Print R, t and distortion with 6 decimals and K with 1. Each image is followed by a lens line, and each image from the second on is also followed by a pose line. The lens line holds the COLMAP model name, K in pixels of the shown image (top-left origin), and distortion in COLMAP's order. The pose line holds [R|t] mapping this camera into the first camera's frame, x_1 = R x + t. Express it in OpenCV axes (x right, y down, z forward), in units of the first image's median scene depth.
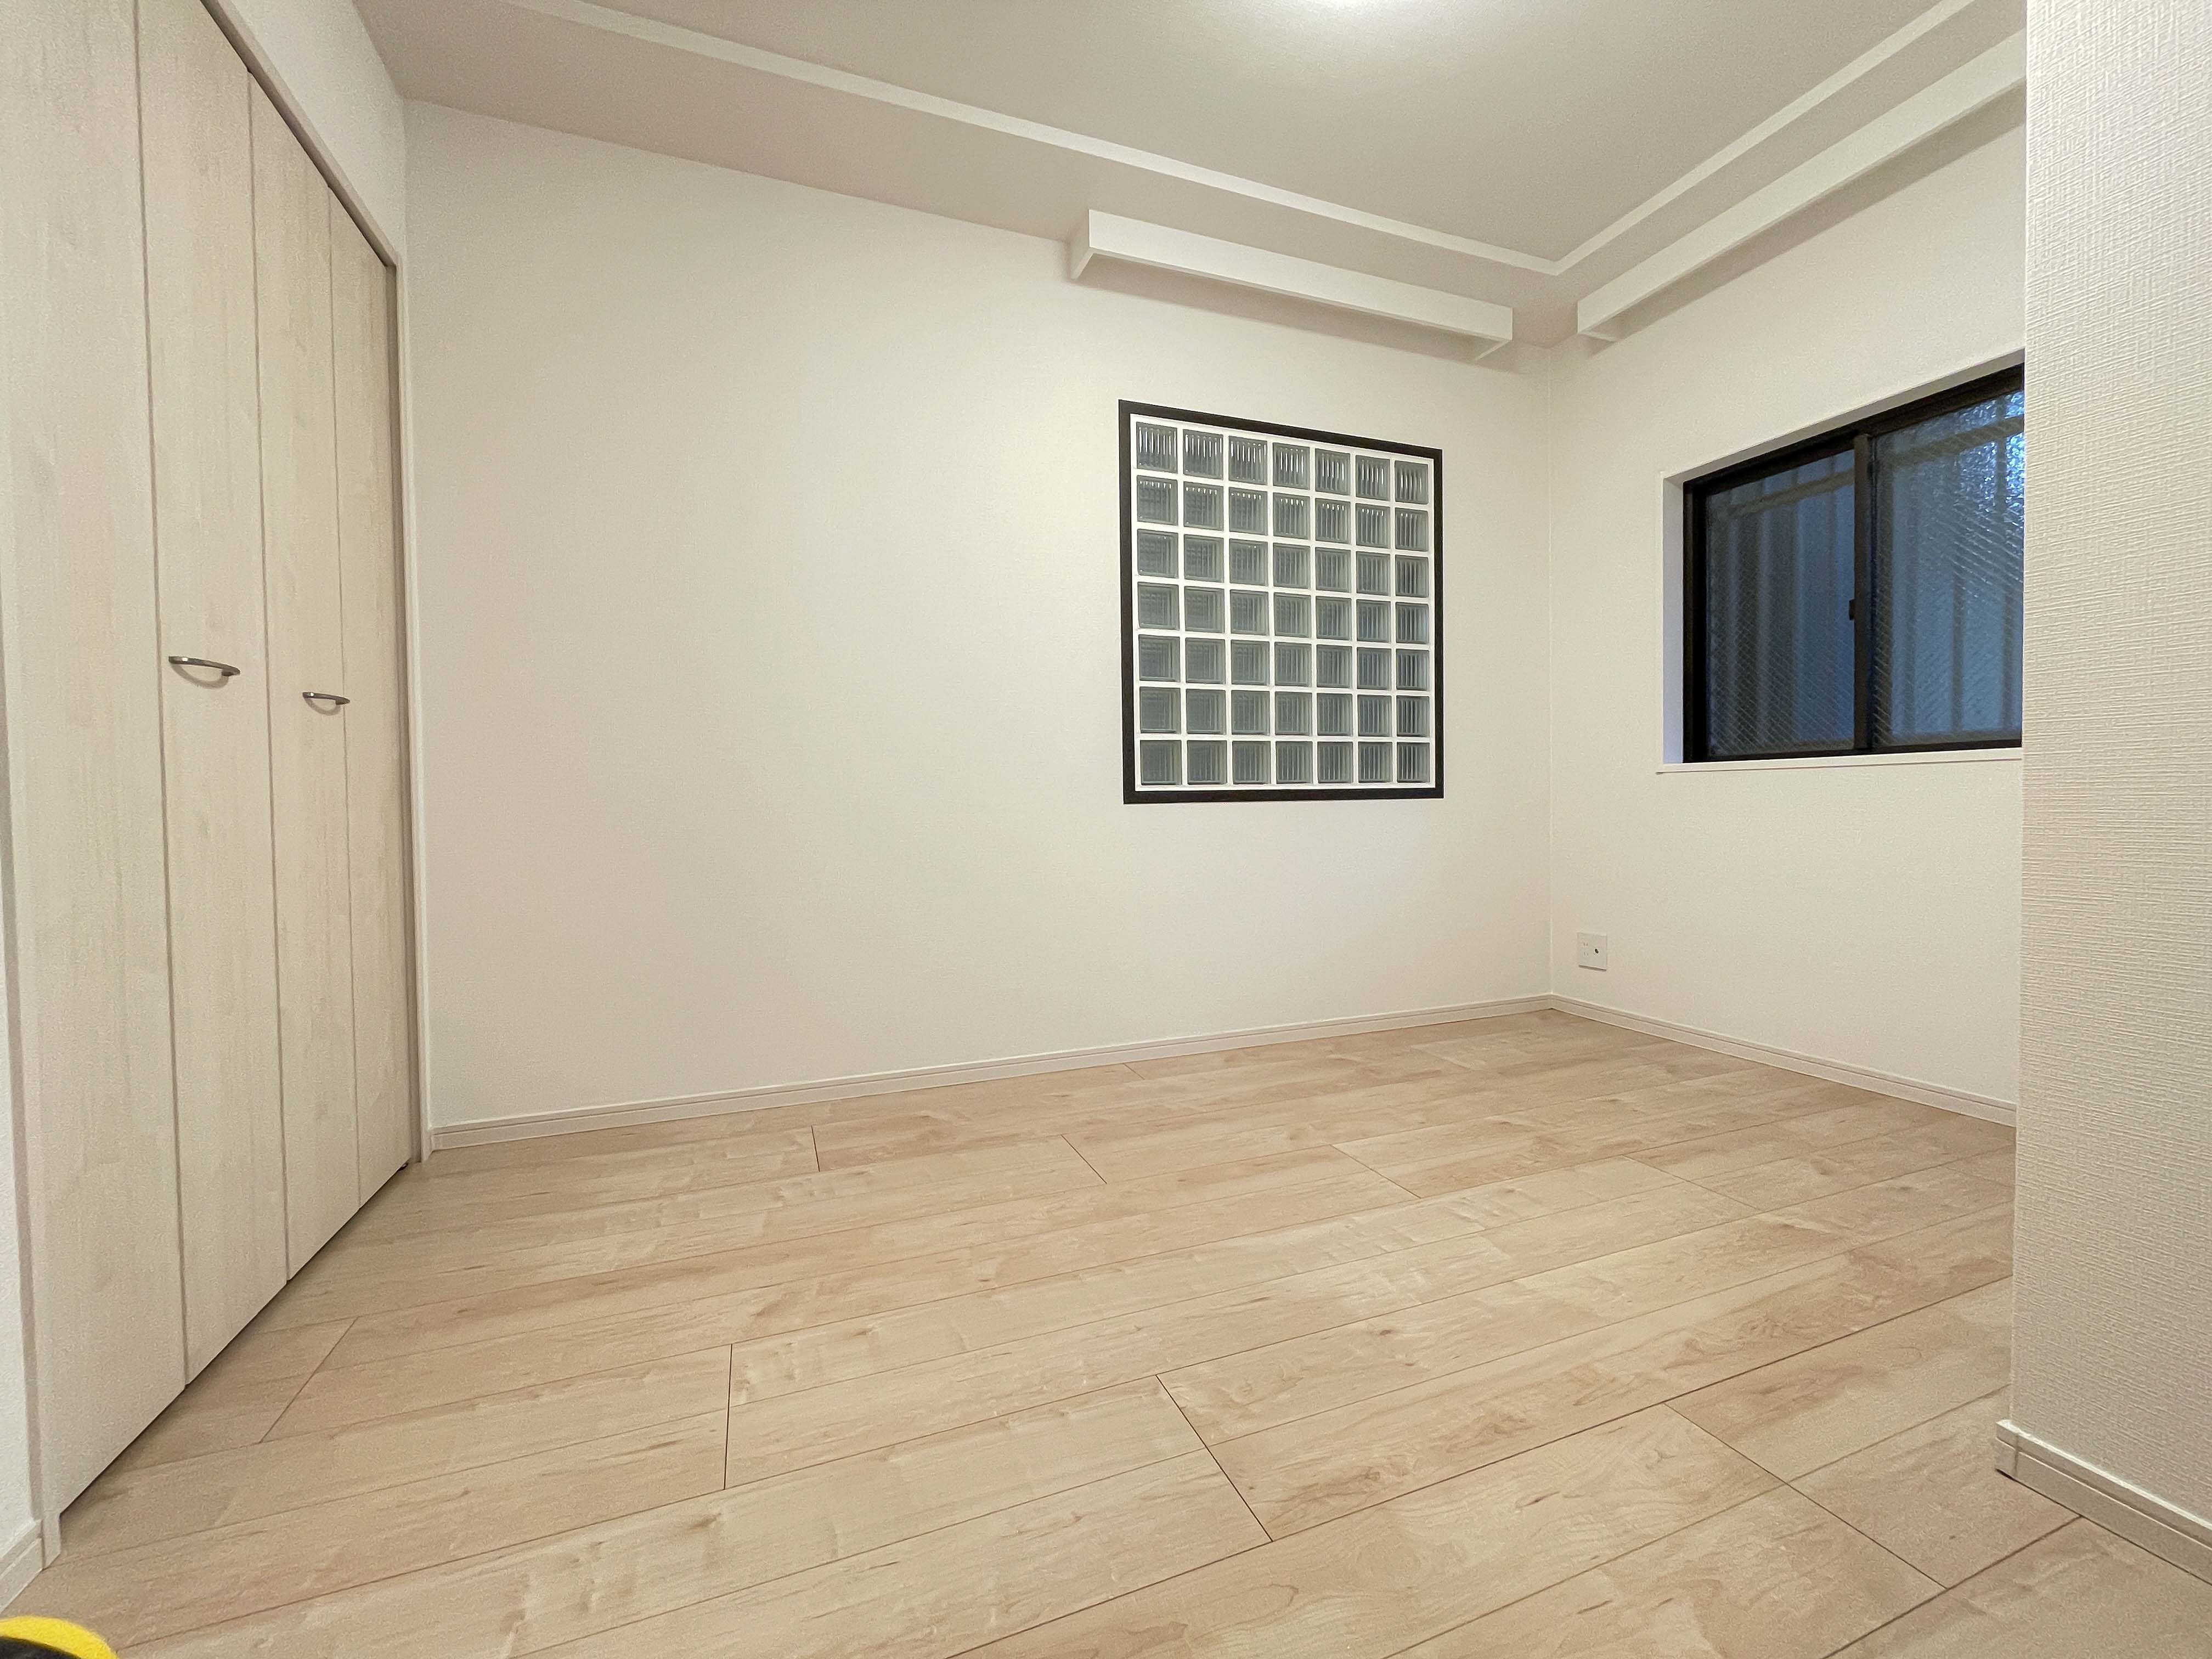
lens RADIAL K [[898.8, 0, 1113.4], [0, 898.8, 823.0], [0, 0, 1]] dist [0.000349, -0.000457]
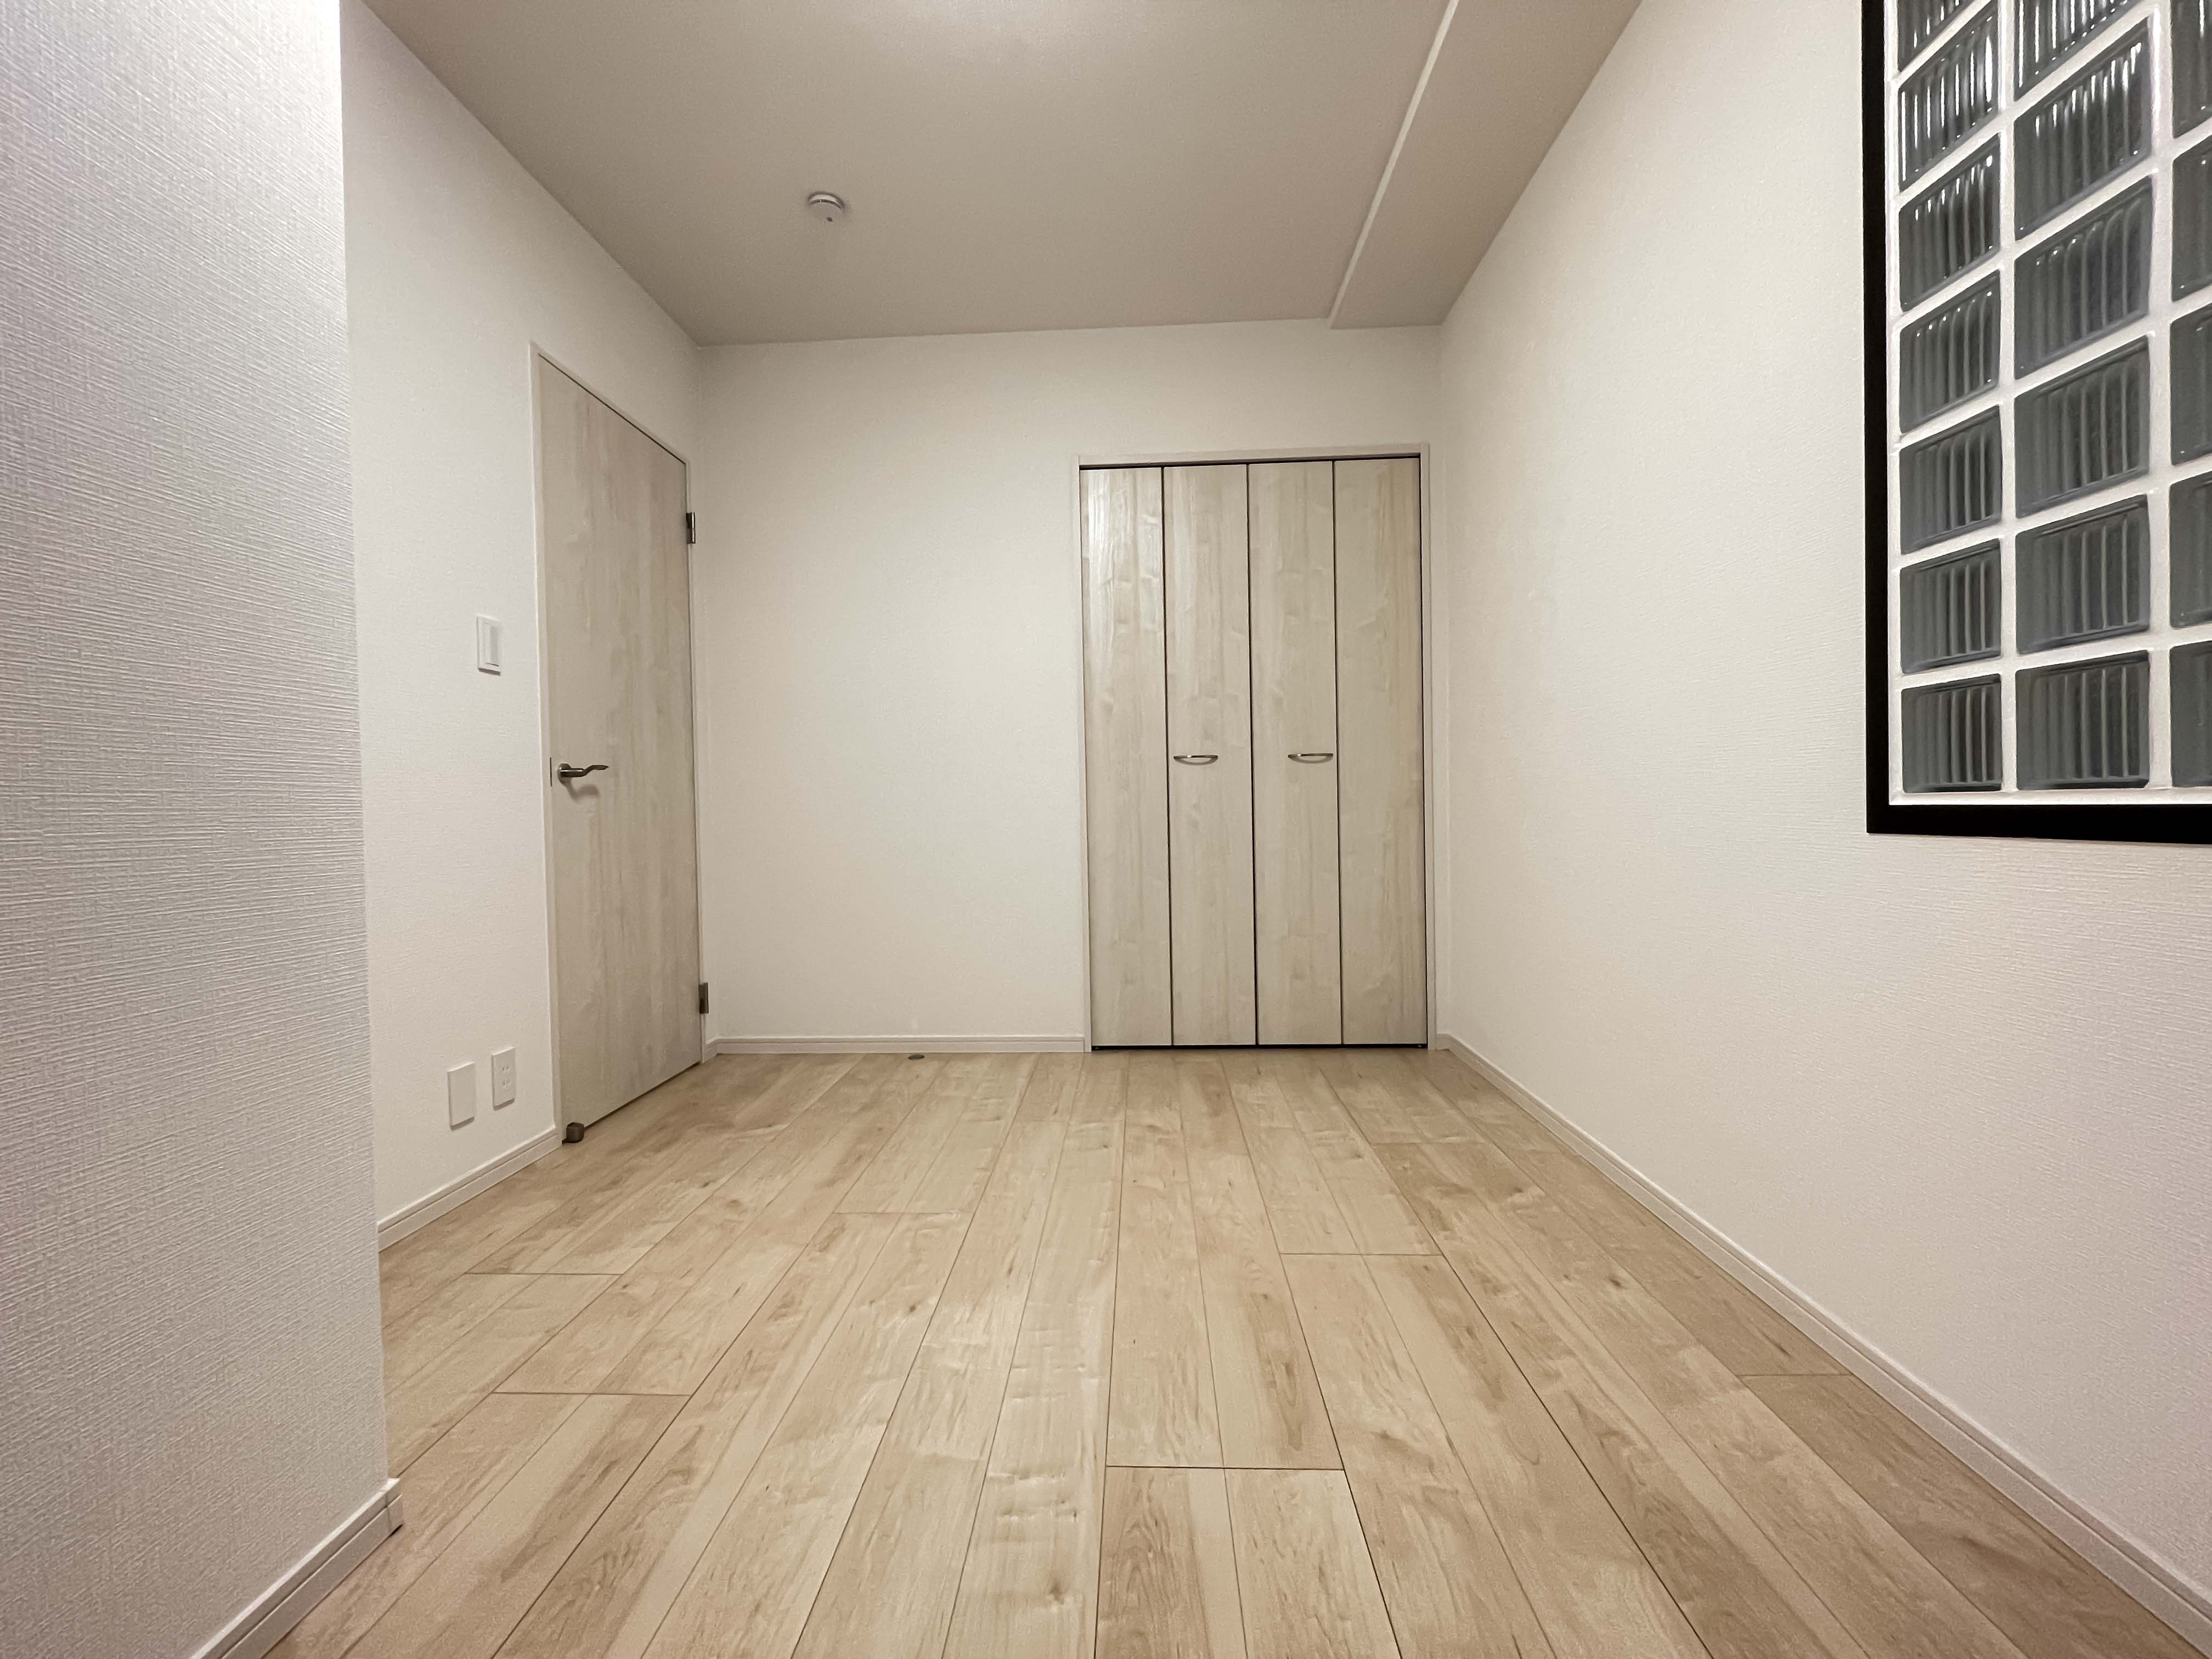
lens RADIAL K [[898.8, 0, 1095.0], [0, 898.8, 818.8], [0, 0, 1]] dist [0.000349, -0.000457]
pose [[-0.414534, 0.034449, -0.909382, 0.717867], [0.004305, 0.999346, 0.035894, -0.056419], [0.910024, 0.010964, -0.414411, 0.983074]]
